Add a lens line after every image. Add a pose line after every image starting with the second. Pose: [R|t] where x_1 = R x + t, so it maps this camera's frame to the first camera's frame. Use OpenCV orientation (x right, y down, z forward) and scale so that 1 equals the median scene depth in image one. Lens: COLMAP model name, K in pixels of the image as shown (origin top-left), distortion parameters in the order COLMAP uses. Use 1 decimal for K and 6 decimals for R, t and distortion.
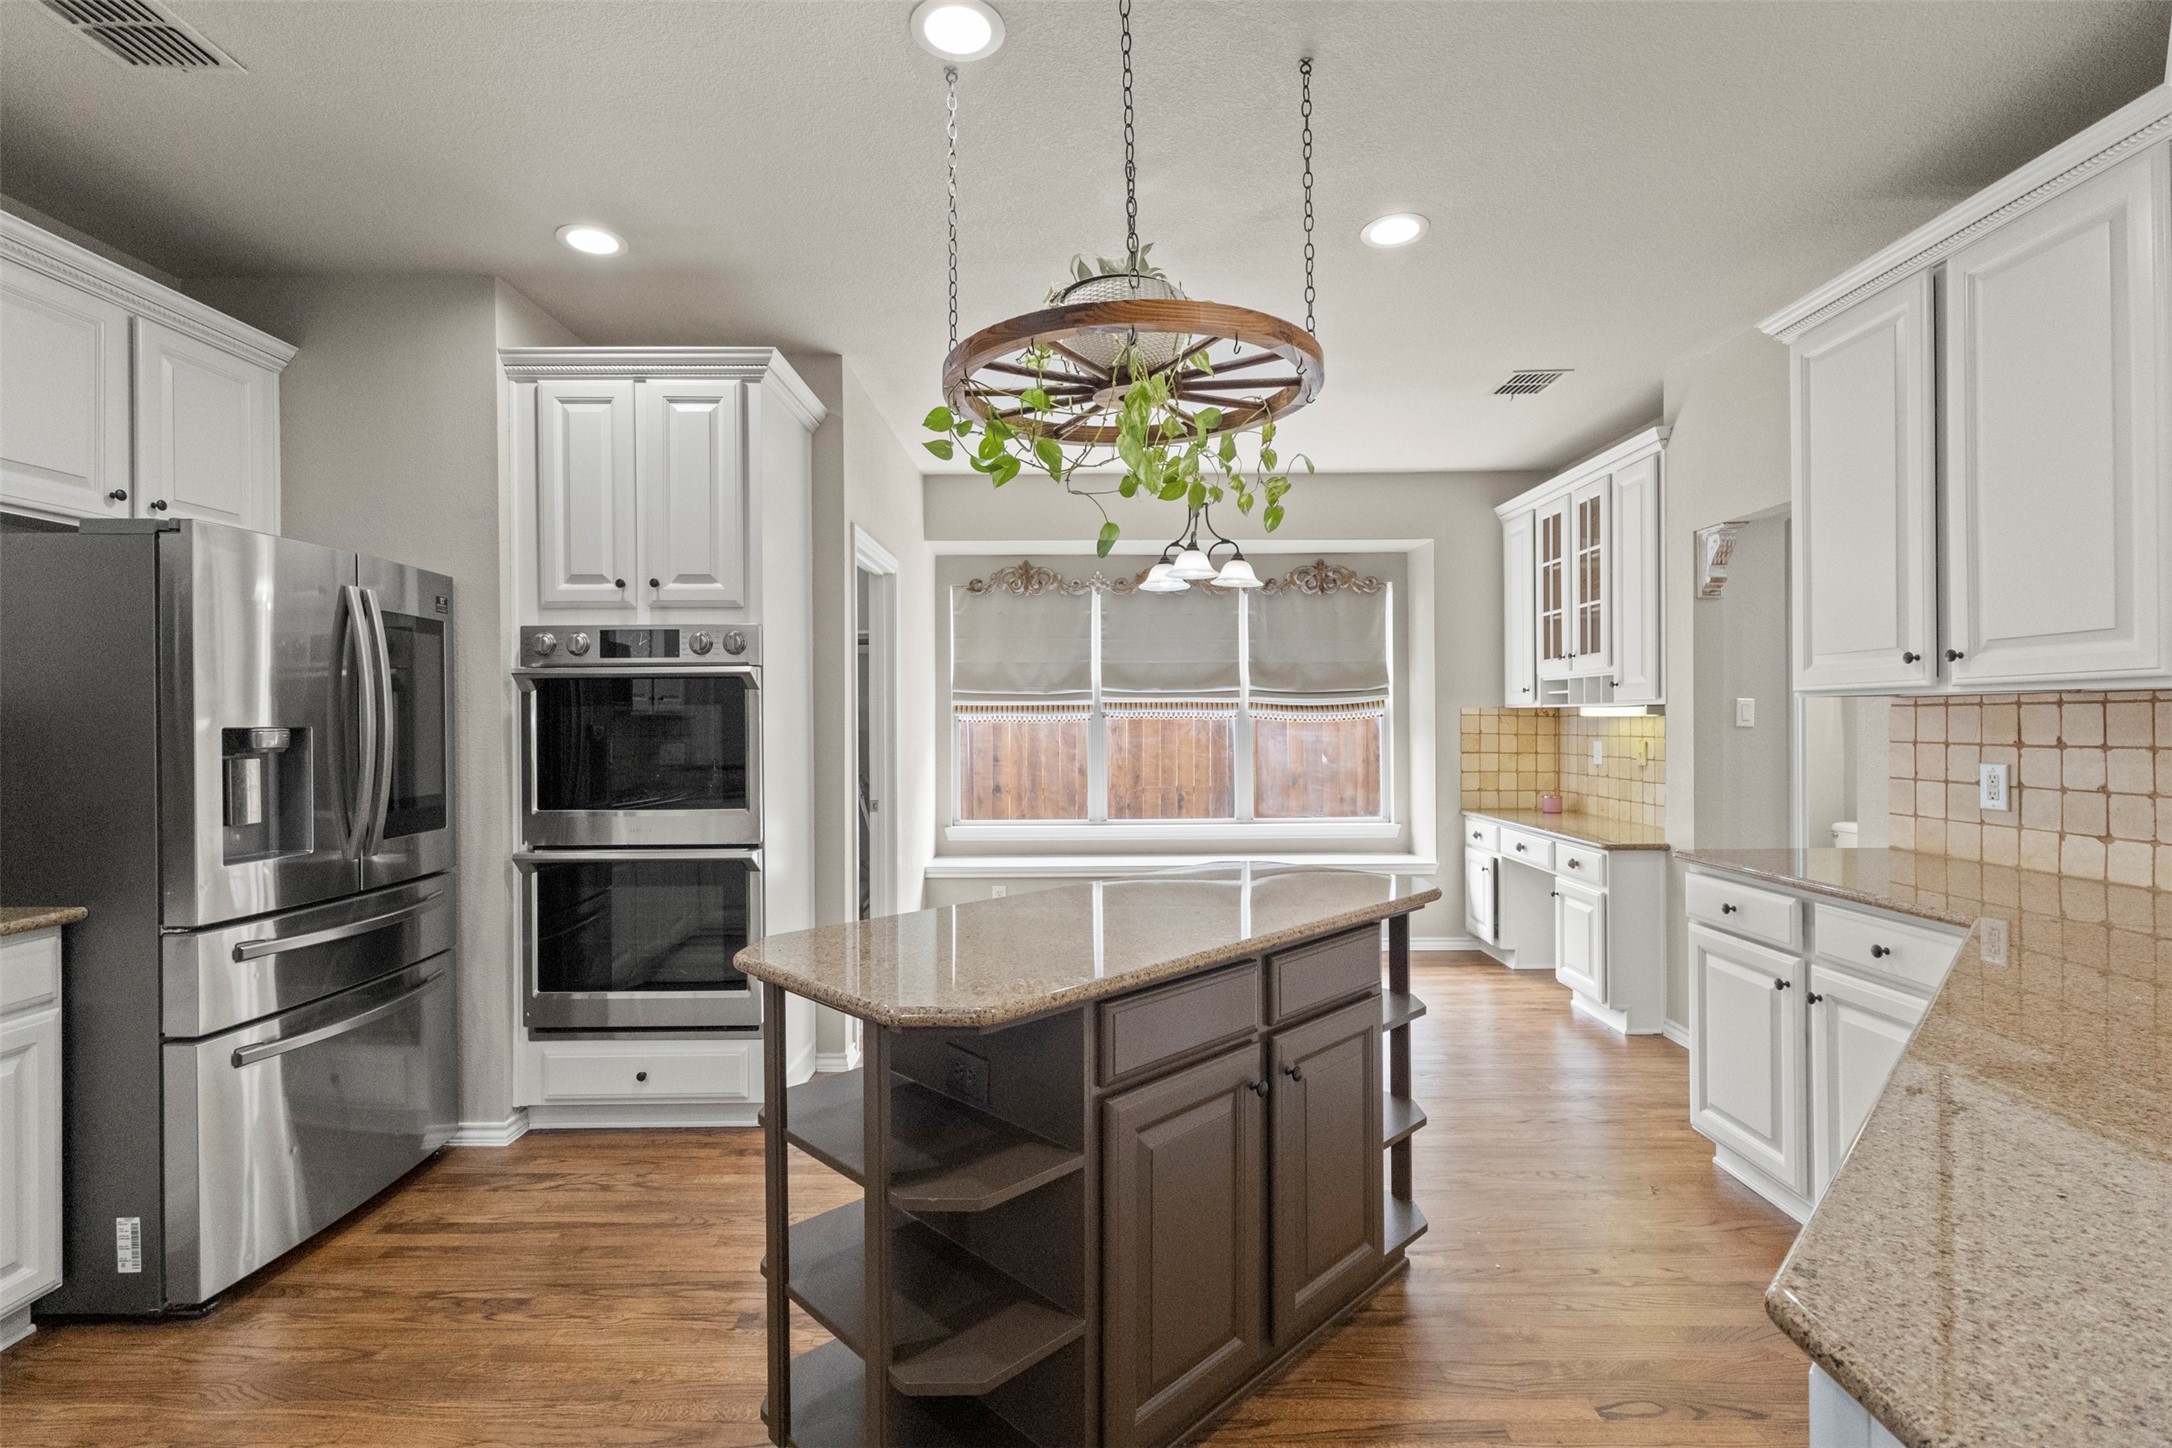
lens RADIAL K [[1002.4, 0, 1087.5], [0, 1002.4, 724.4], [0, 0, 1]] dist [0.001150, -0.000203]
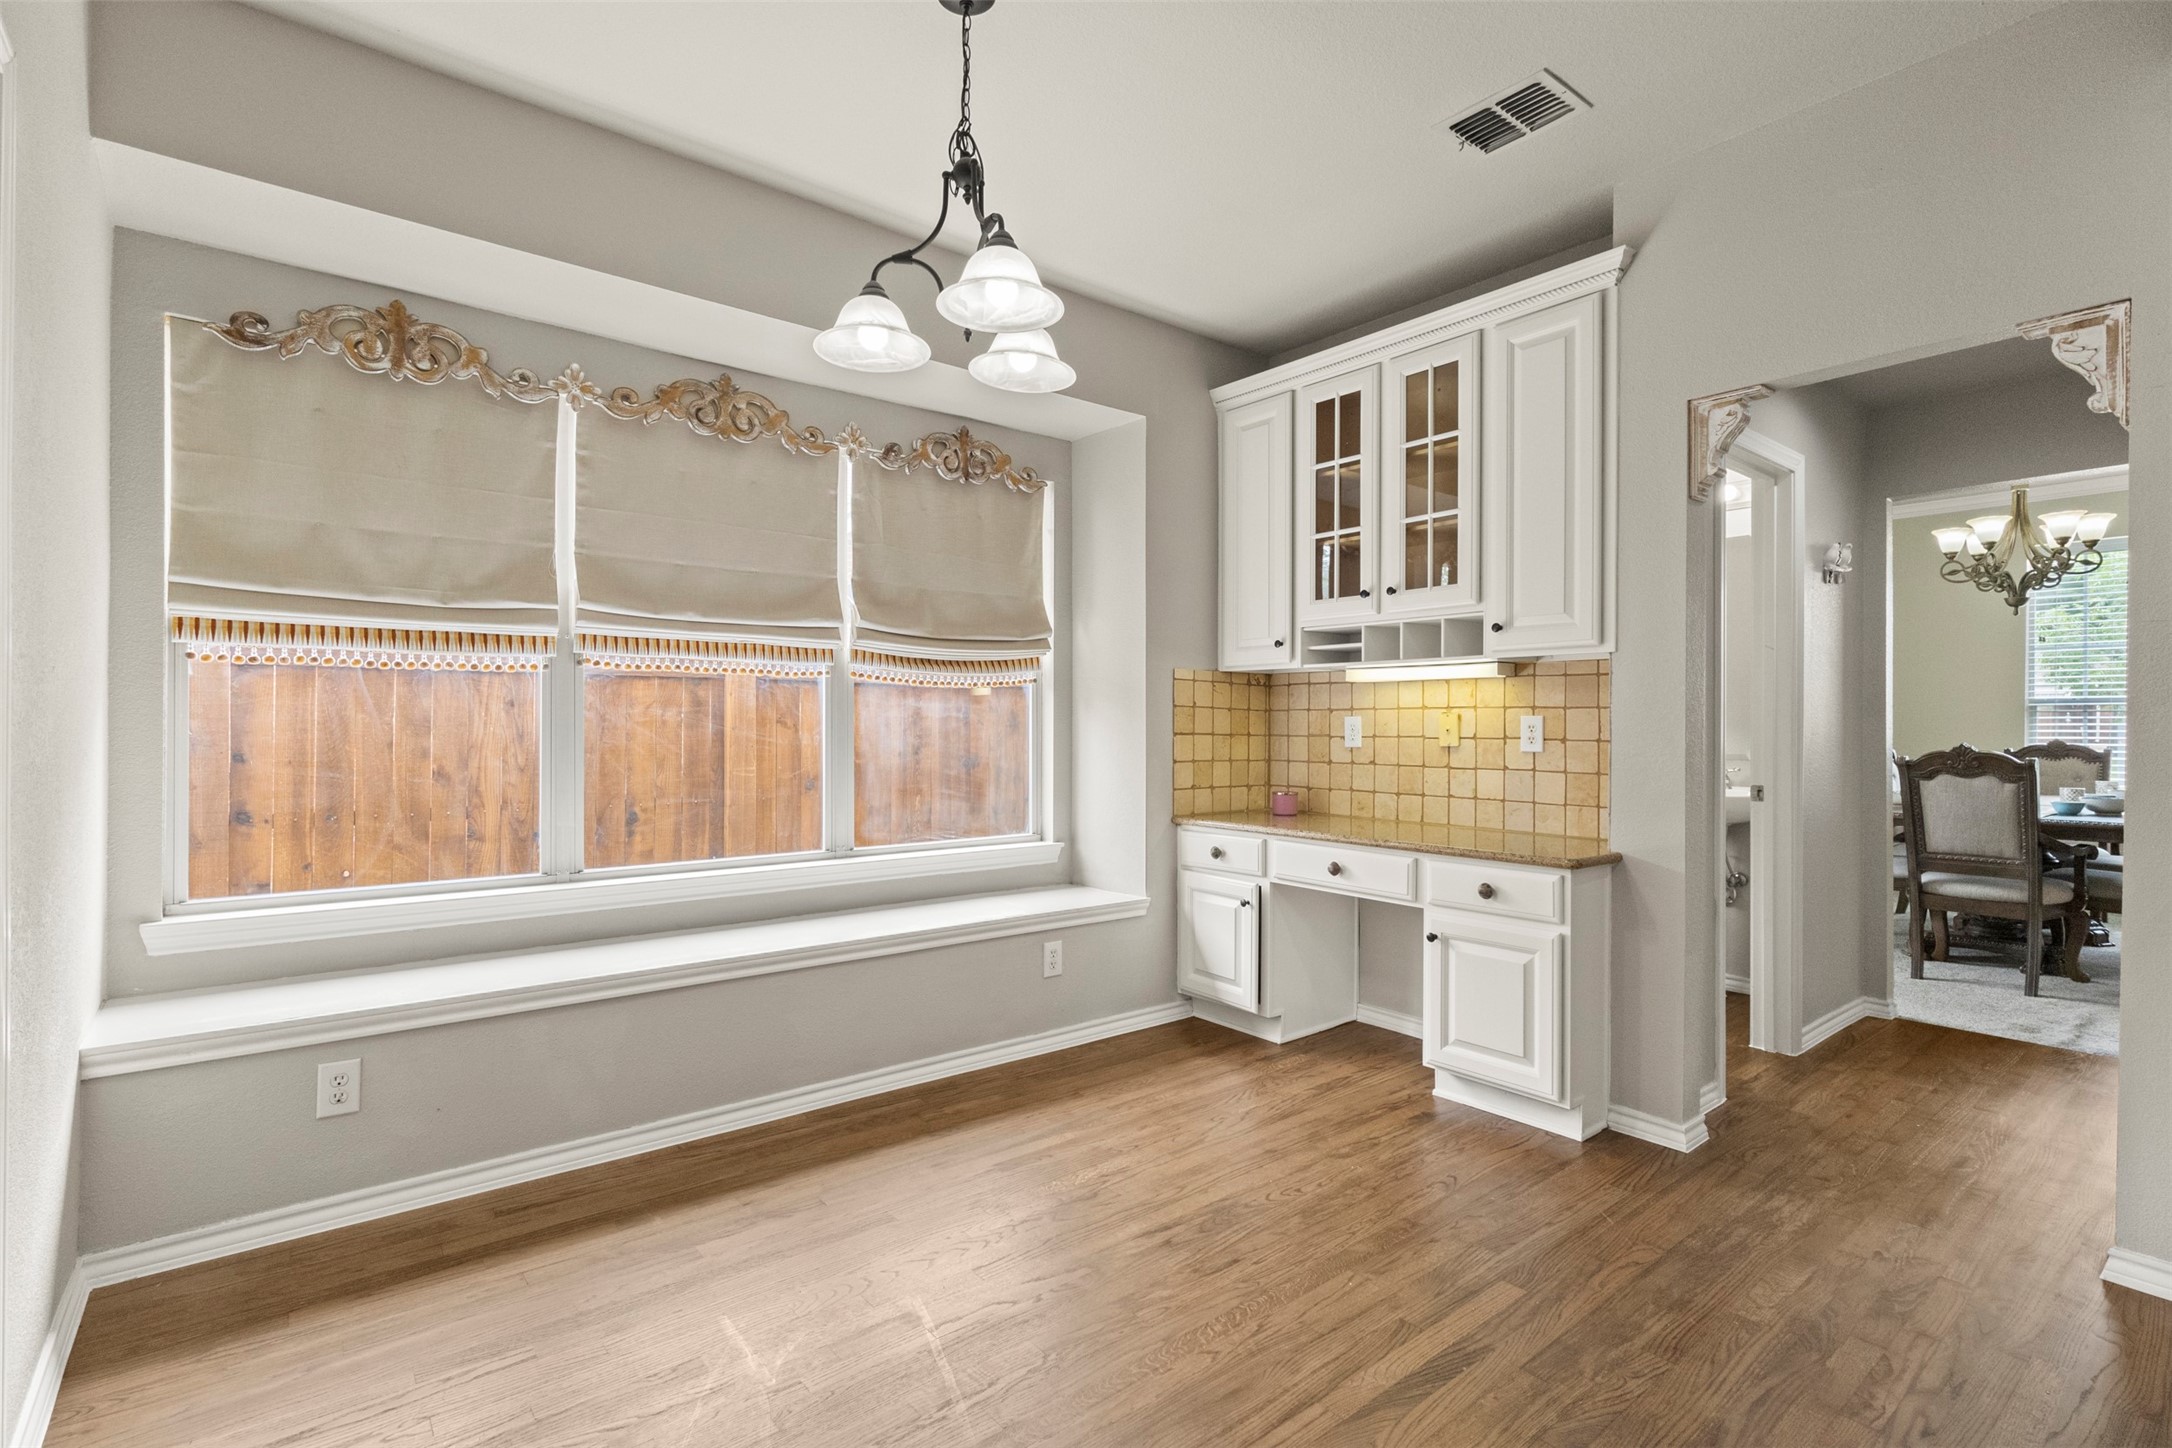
lens RADIAL K [[1002.4, 0, 1082.4], [0, 1002.4, 722.9], [0, 0, 1]] dist [0.001150, -0.000203]
pose [[0.782575, 0.010197, 0.622473, -0.098190], [-0.006698, 0.999946, -0.007960, 0.024789], [-0.622520, 0.002060, 0.782601, 0.463960]]
